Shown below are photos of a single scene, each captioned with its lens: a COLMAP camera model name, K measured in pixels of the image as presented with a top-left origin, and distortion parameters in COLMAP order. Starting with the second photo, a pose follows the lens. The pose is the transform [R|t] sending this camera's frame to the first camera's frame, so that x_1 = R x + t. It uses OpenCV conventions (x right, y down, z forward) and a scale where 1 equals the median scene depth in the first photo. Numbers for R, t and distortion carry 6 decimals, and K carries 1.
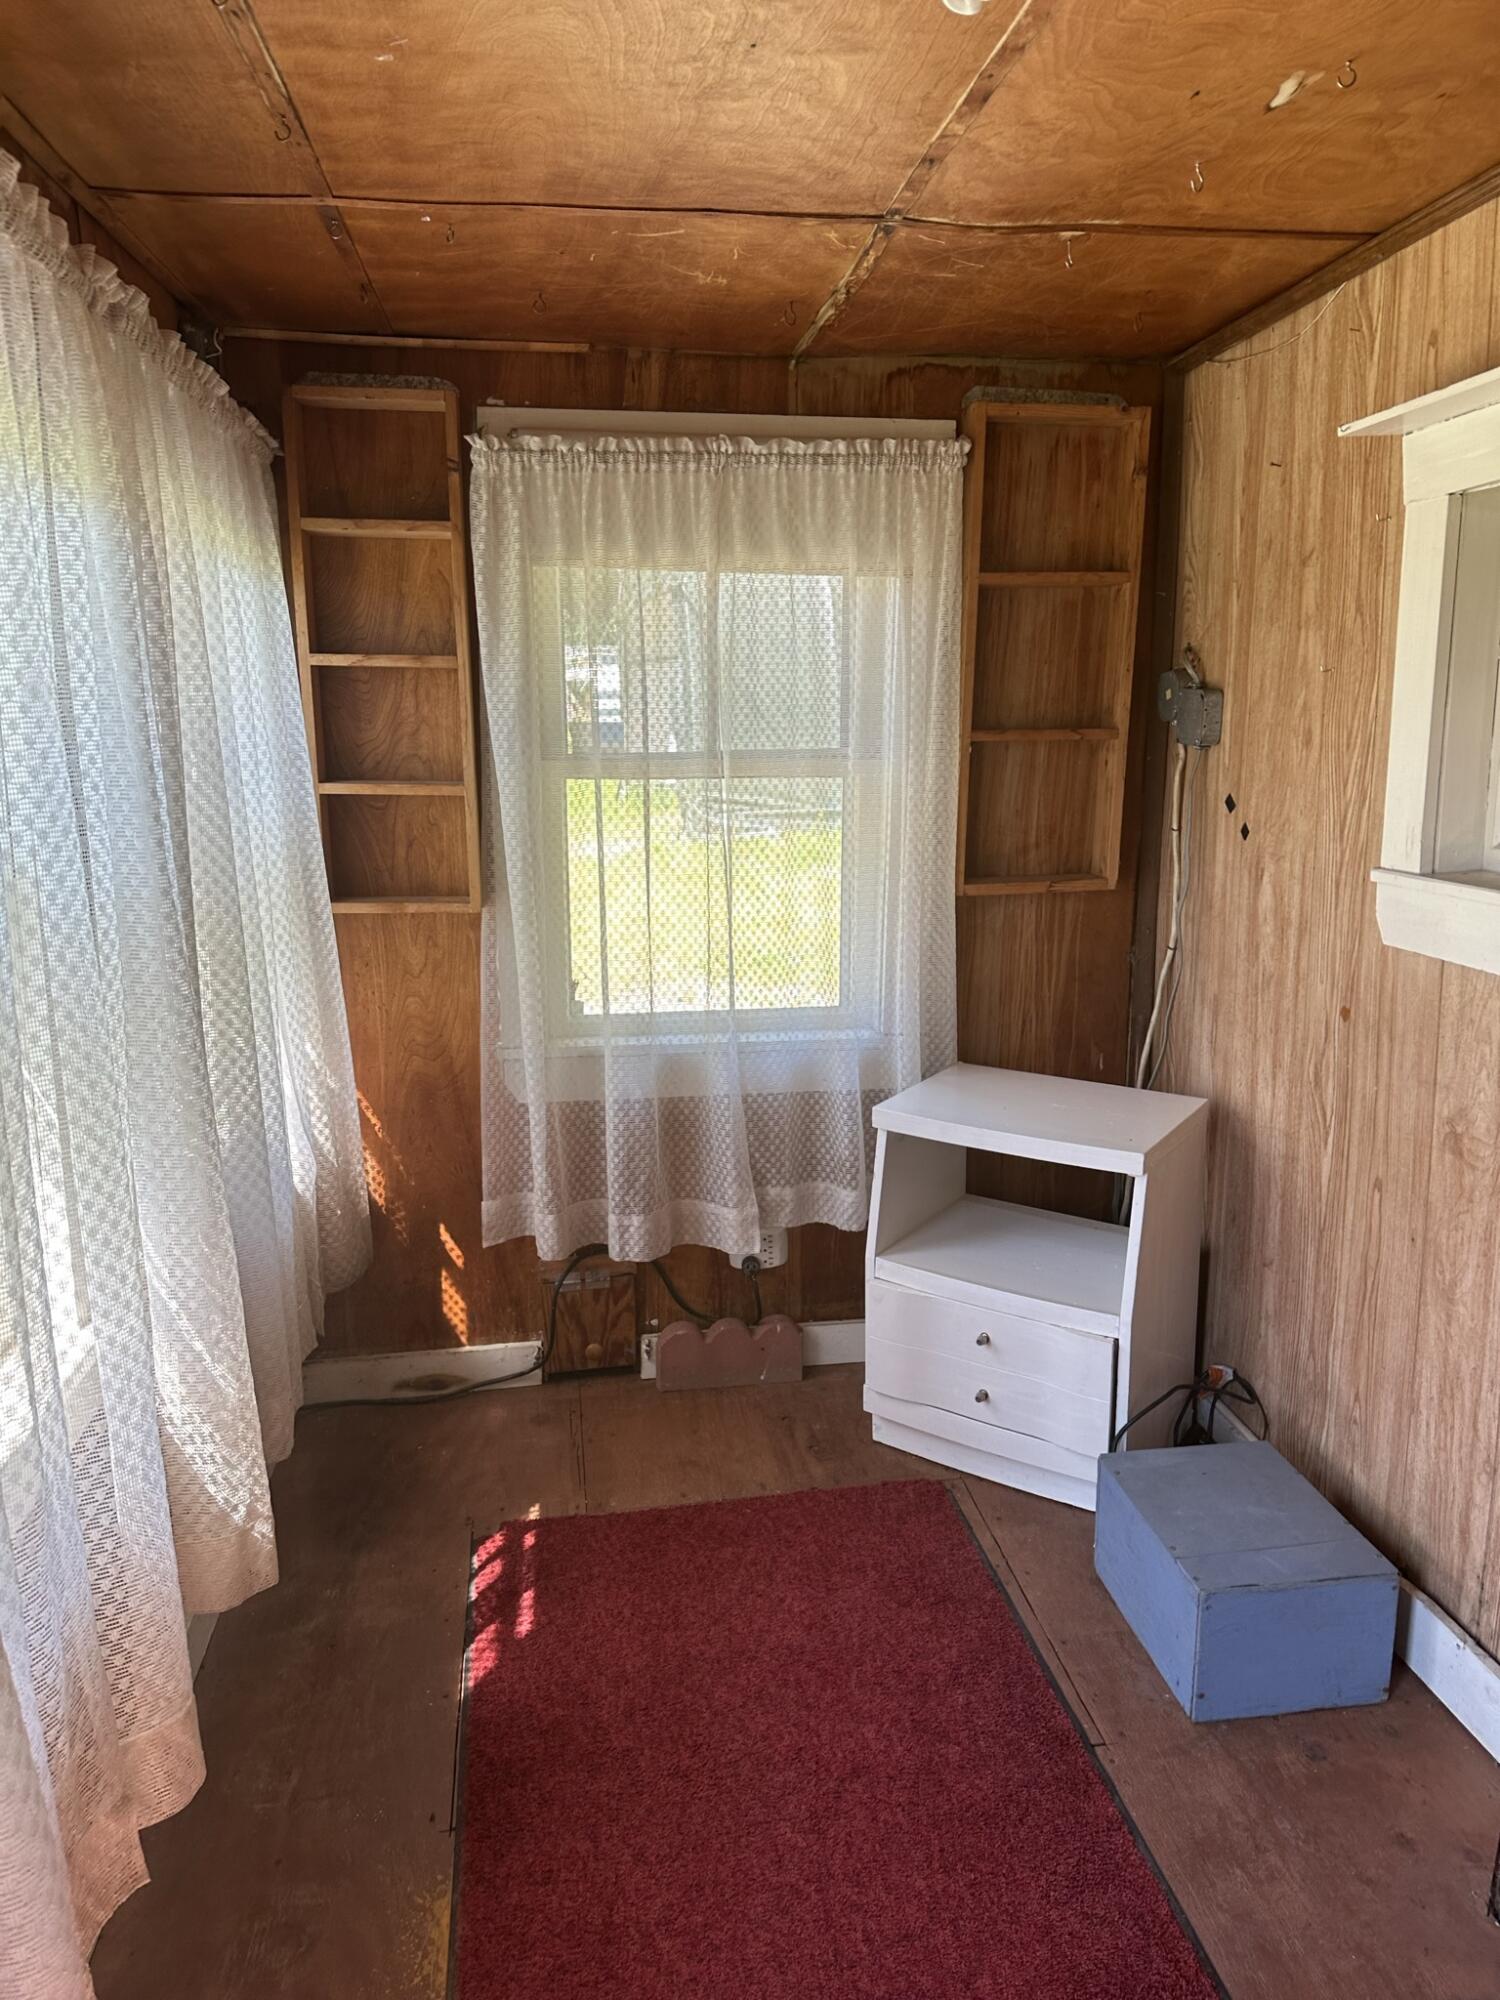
lens RADIAL K [[1404.6, 0, 755.2], [0, 1404.6, 995.6], [0, 0, 1]] dist [0.007495, -0.007131]
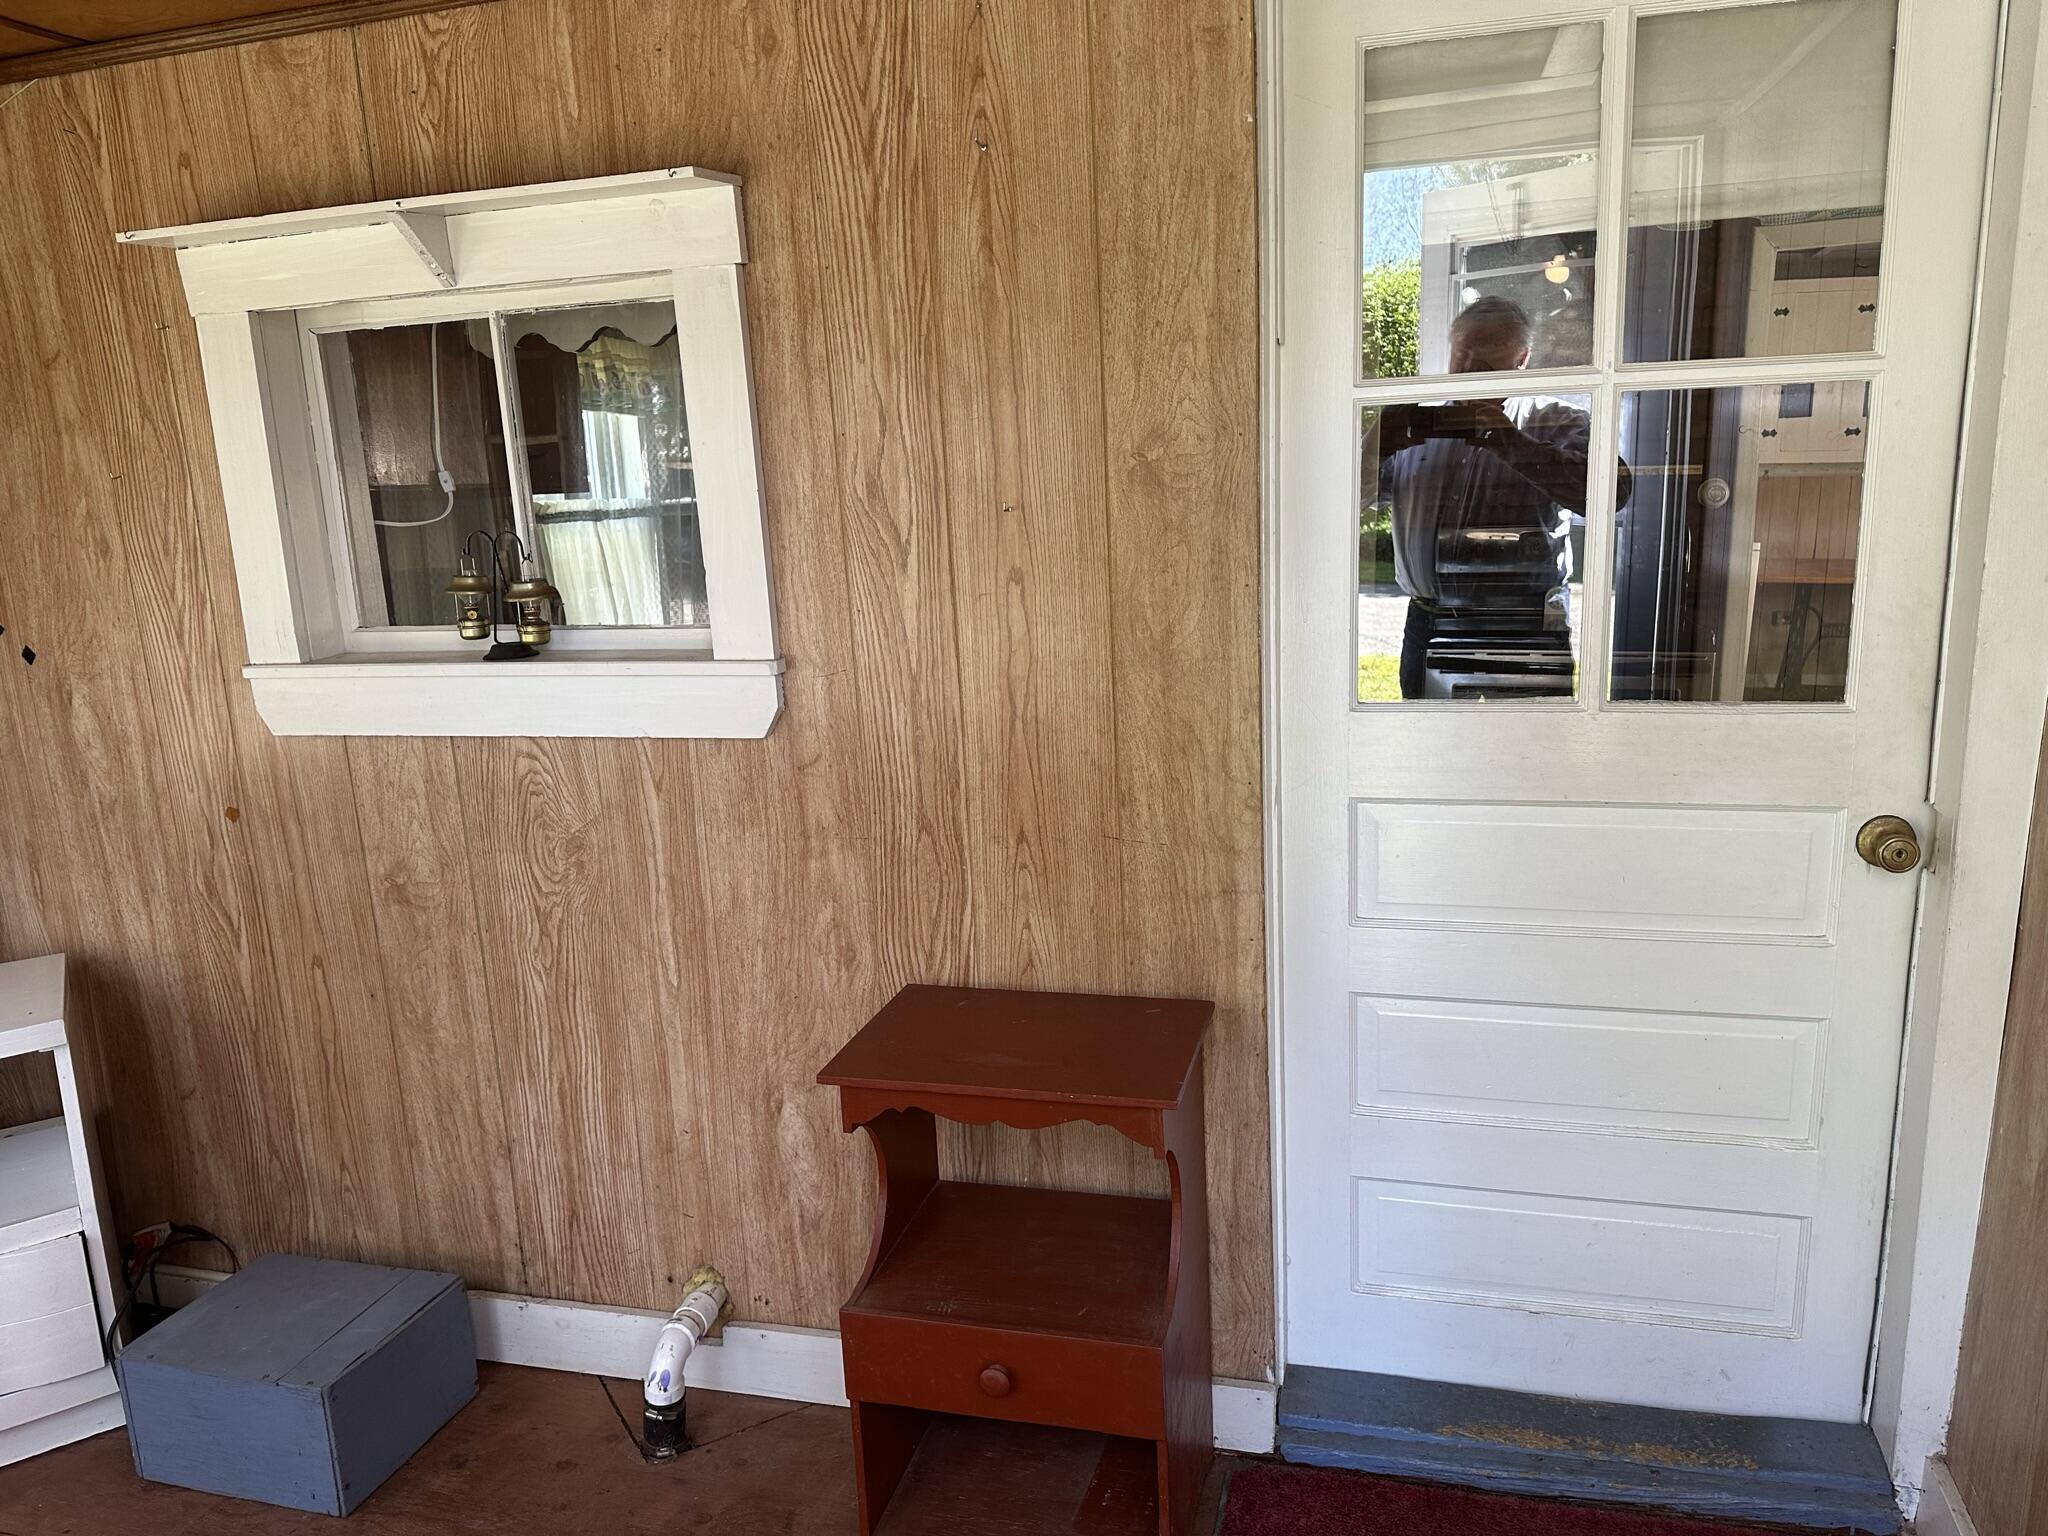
lens RADIAL K [[1438.3, 0, 1025.5], [0, 1438.3, 777.5], [0, 0, 1]] dist [0.007495, -0.007131]
pose [[0.422220, -0.203204, 0.883424, -0.256185], [0.223149, 0.967861, 0.115975, -0.005703], [-0.878598, 0.148168, 0.453995, 0.025849]]
